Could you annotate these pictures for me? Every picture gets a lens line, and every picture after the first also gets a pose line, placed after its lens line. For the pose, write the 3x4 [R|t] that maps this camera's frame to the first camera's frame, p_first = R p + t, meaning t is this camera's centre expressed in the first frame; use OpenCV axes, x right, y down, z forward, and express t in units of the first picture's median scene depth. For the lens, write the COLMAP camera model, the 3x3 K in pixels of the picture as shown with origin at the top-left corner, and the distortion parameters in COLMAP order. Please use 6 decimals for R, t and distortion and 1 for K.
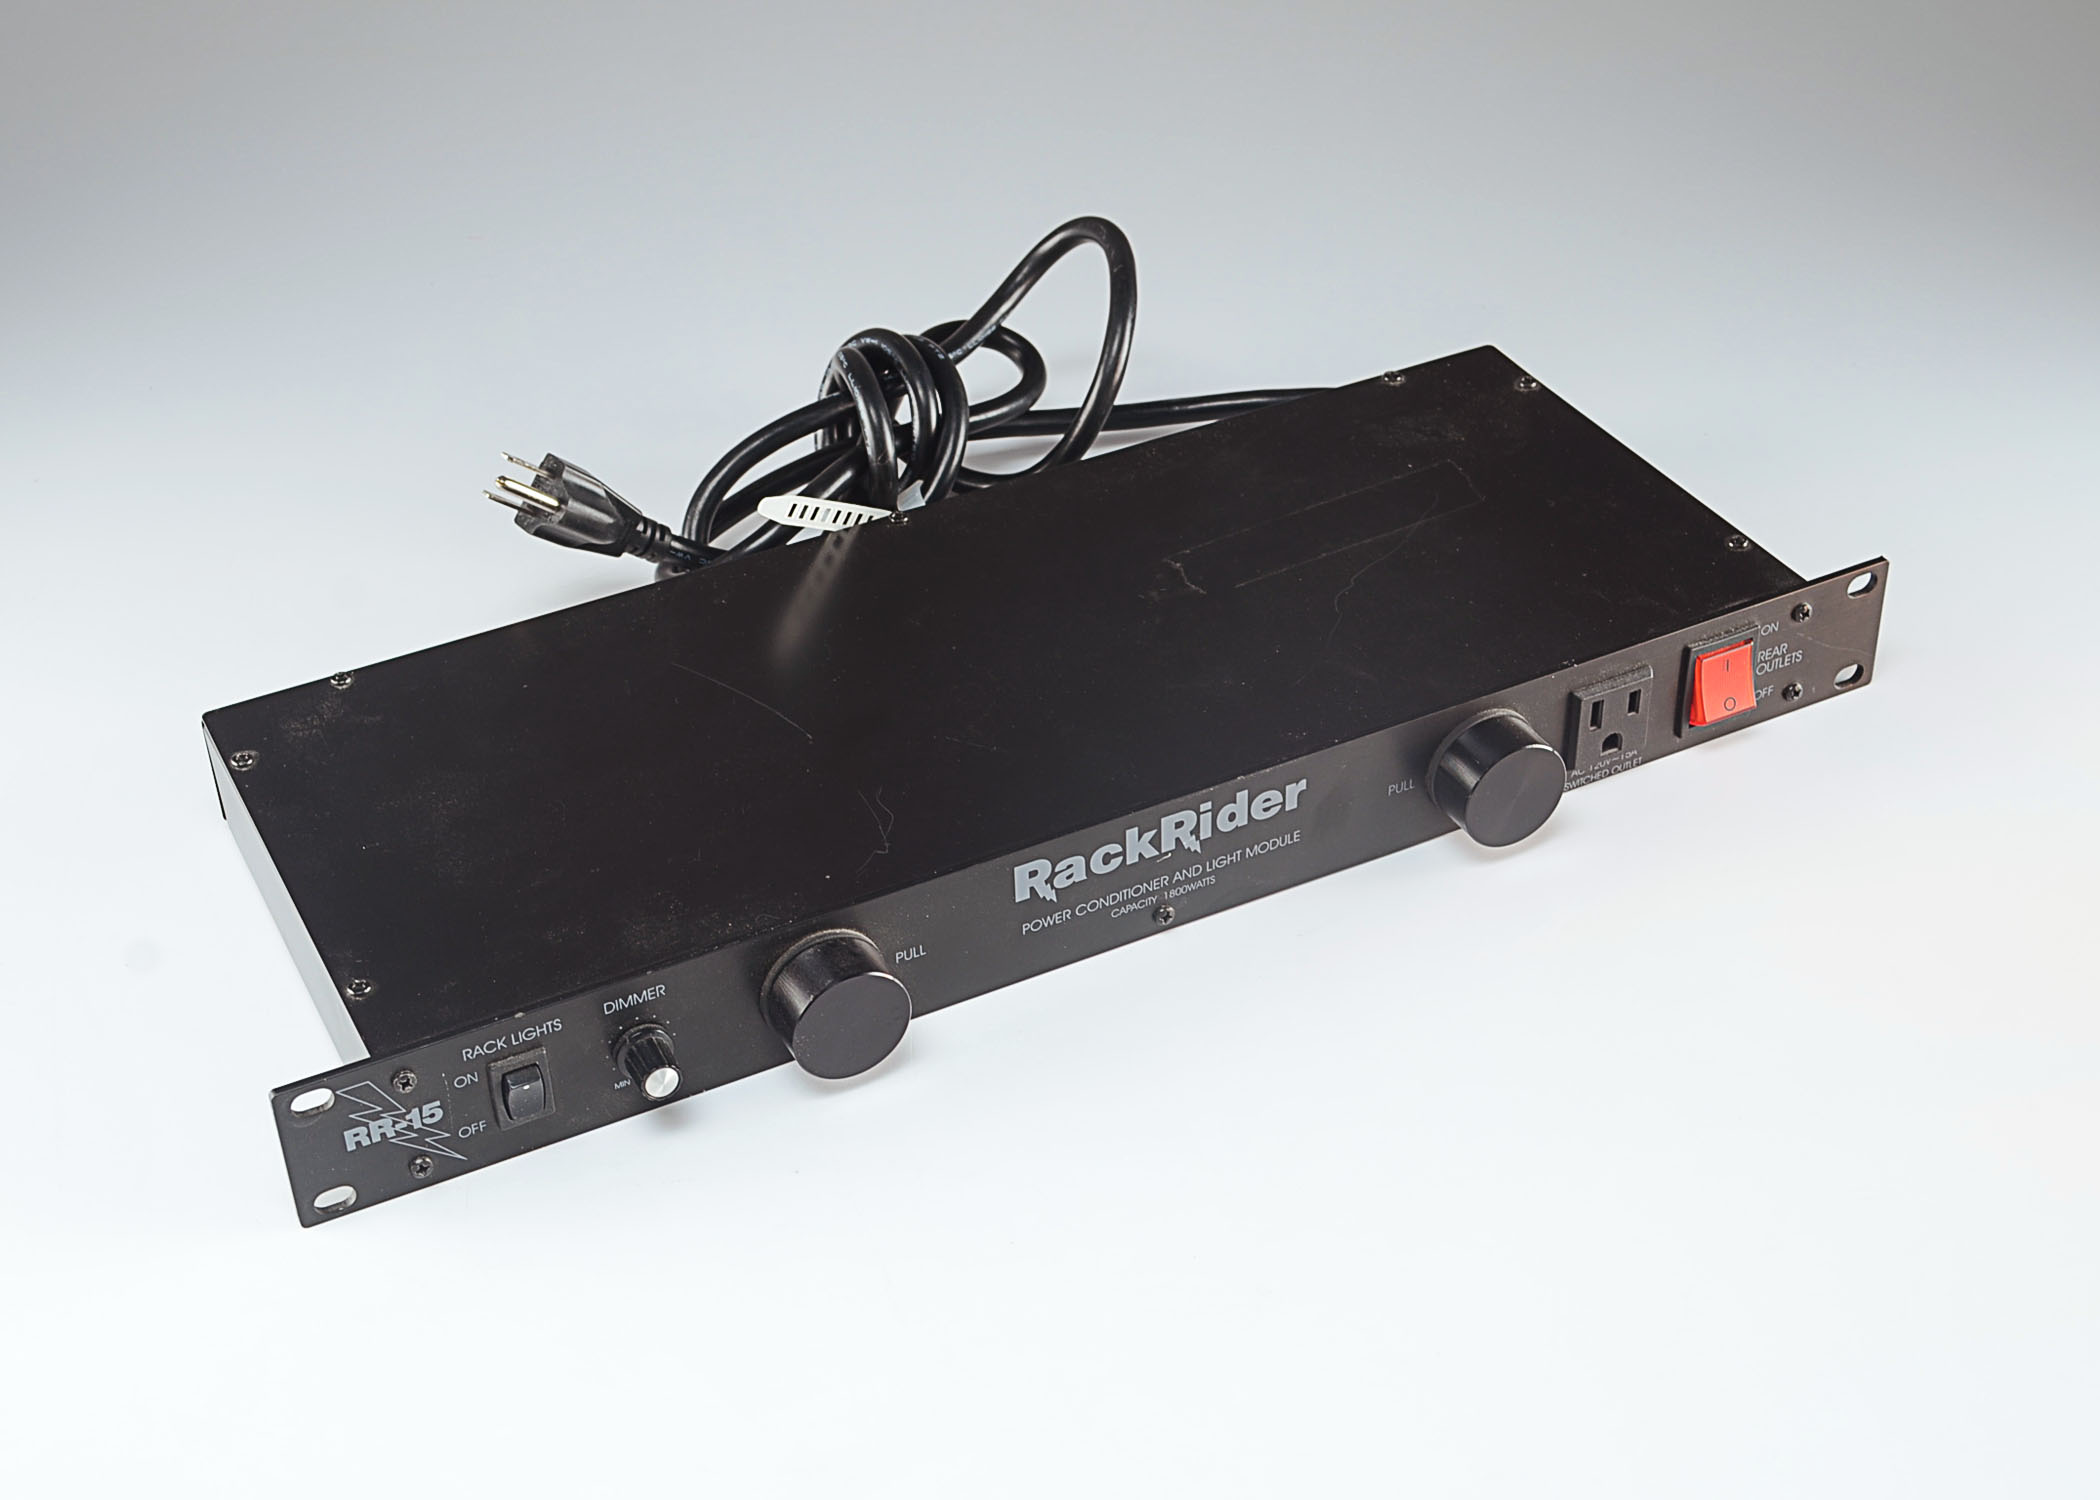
lens RADIAL K [[3058.1, 0, 1048.7], [0, 3058.1, 755.2], [0, 0, 1]] dist [-0.200289, 0.000000]
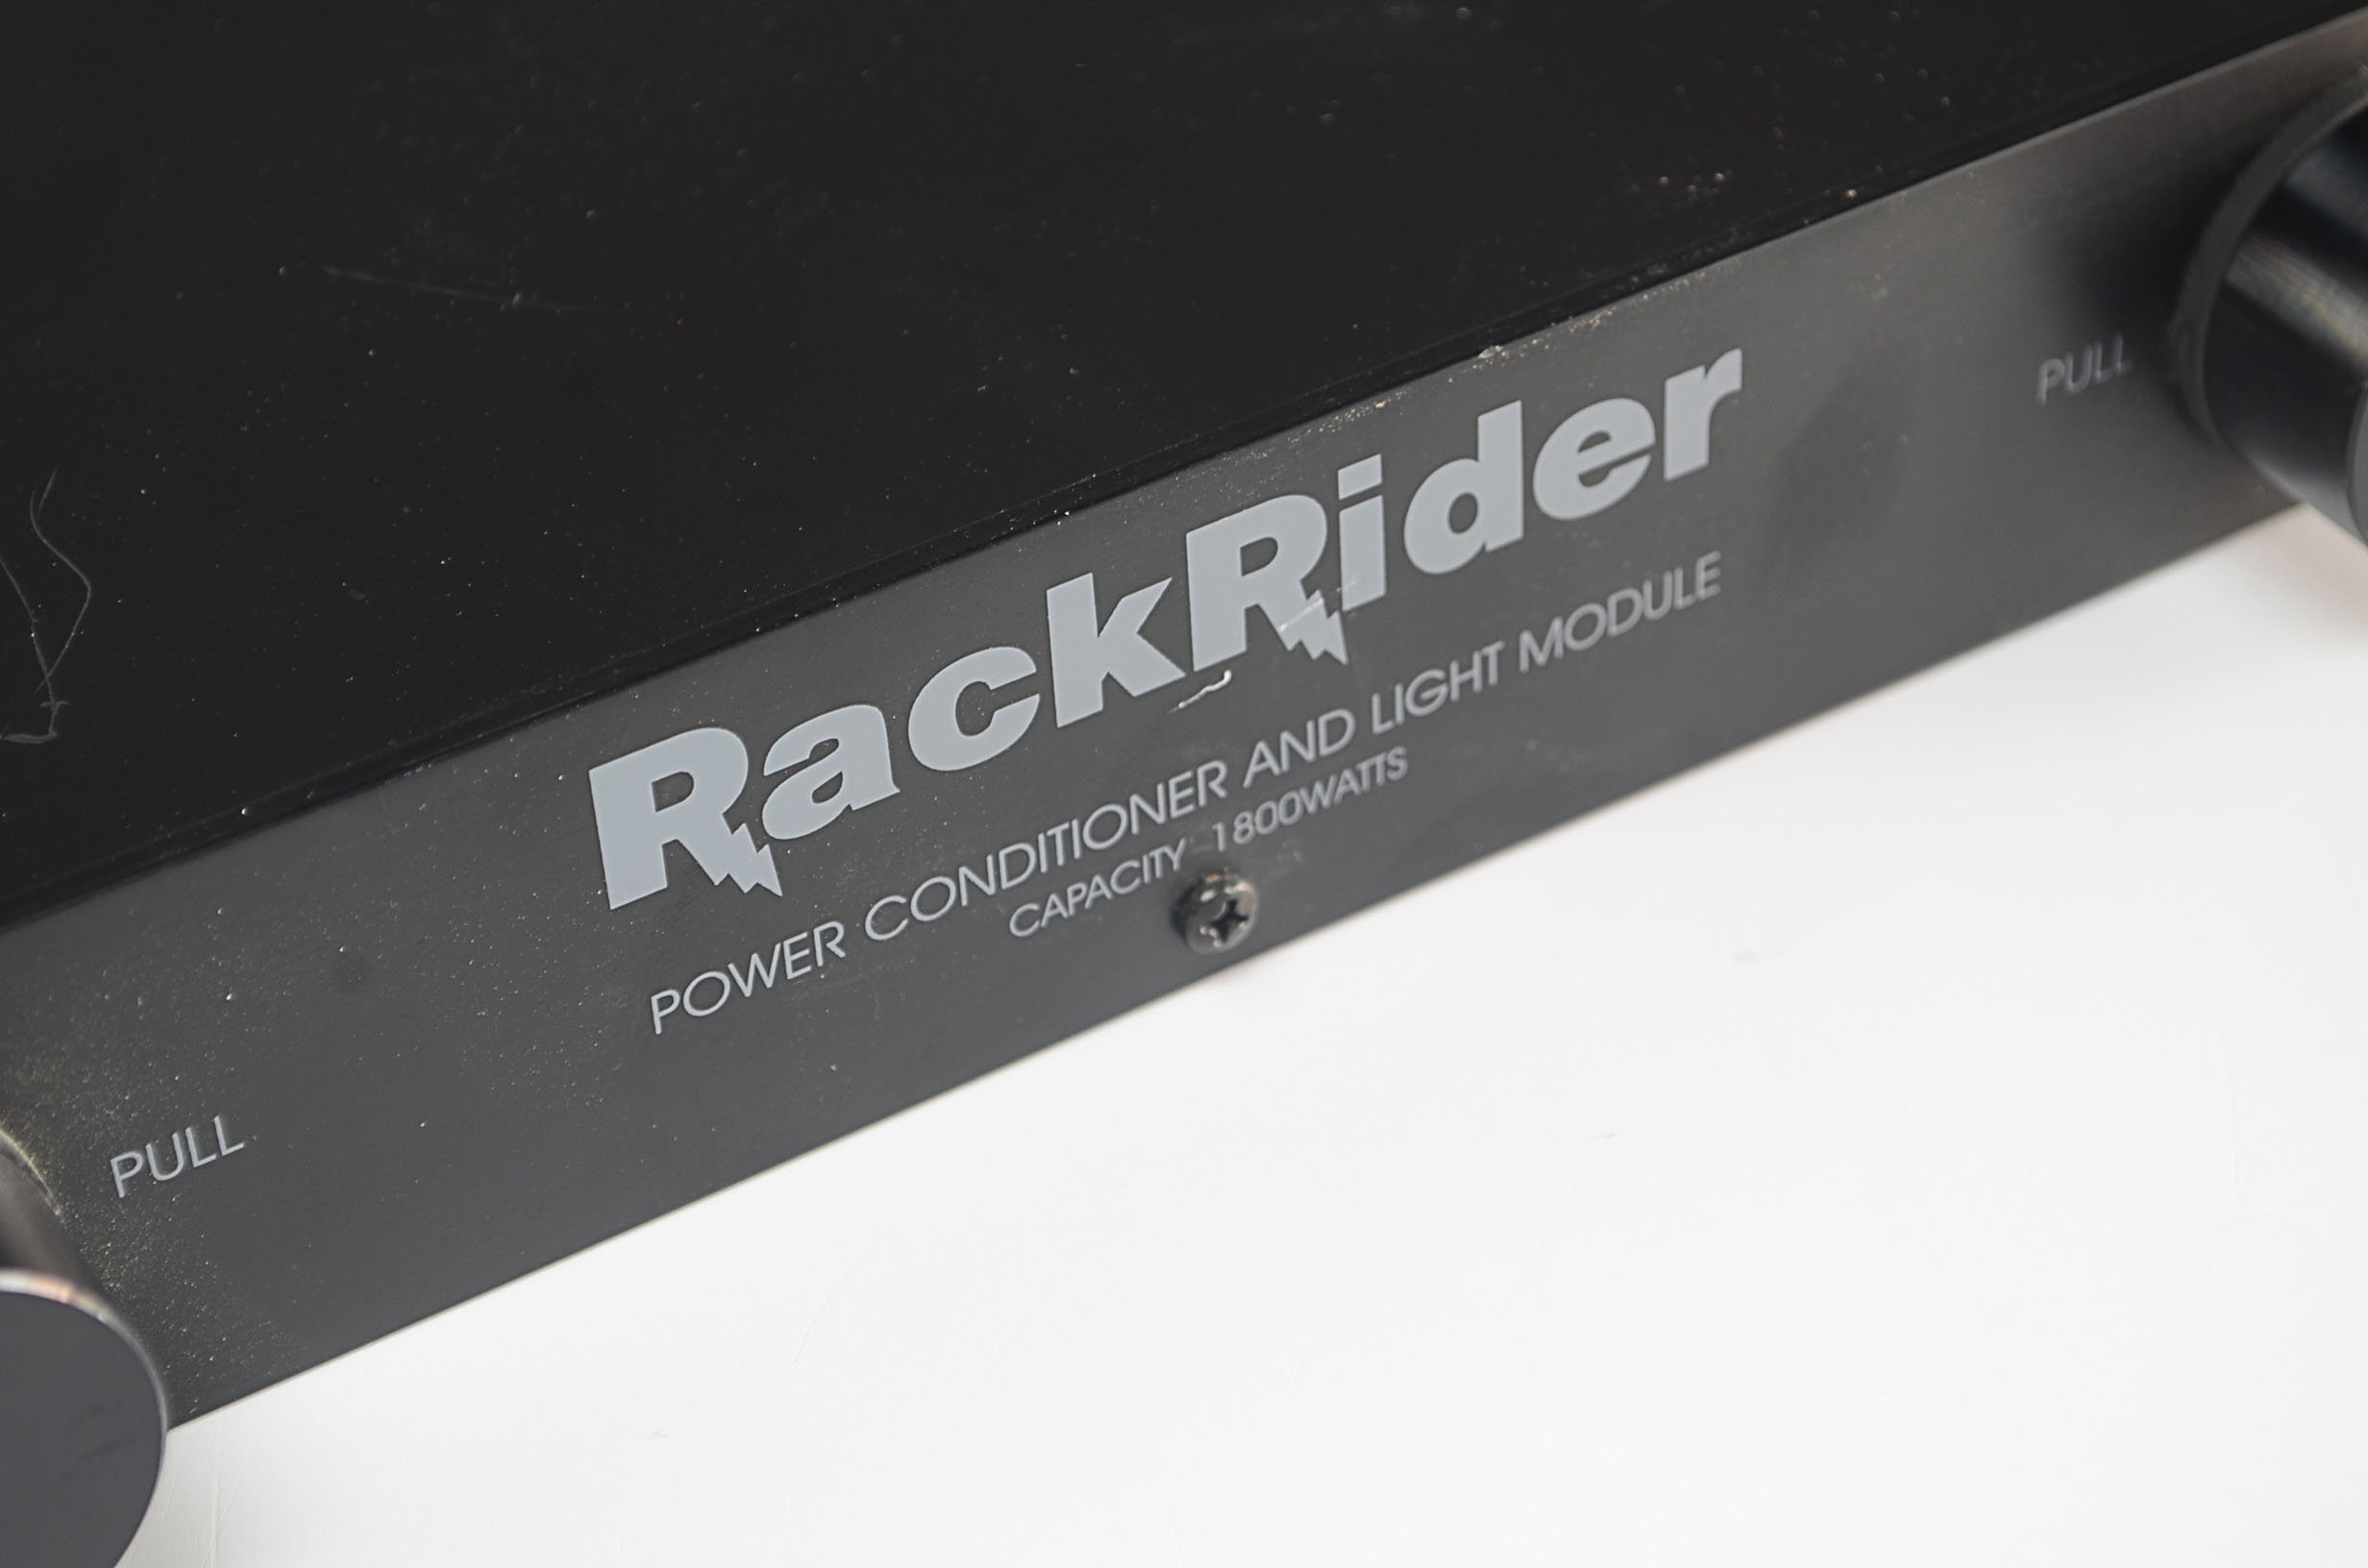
lens RADIAL K [[5477.8, 0, 1188.3], [0, 5477.8, 781.6], [0, 0, 1]] dist [-0.007570, 0.000000]
pose [[0.997431, -0.060158, 0.038896, 0.018332], [0.058069, 0.996917, 0.052772, 0.017141], [-0.041950, -0.050378, 0.997849, 0.549004]]
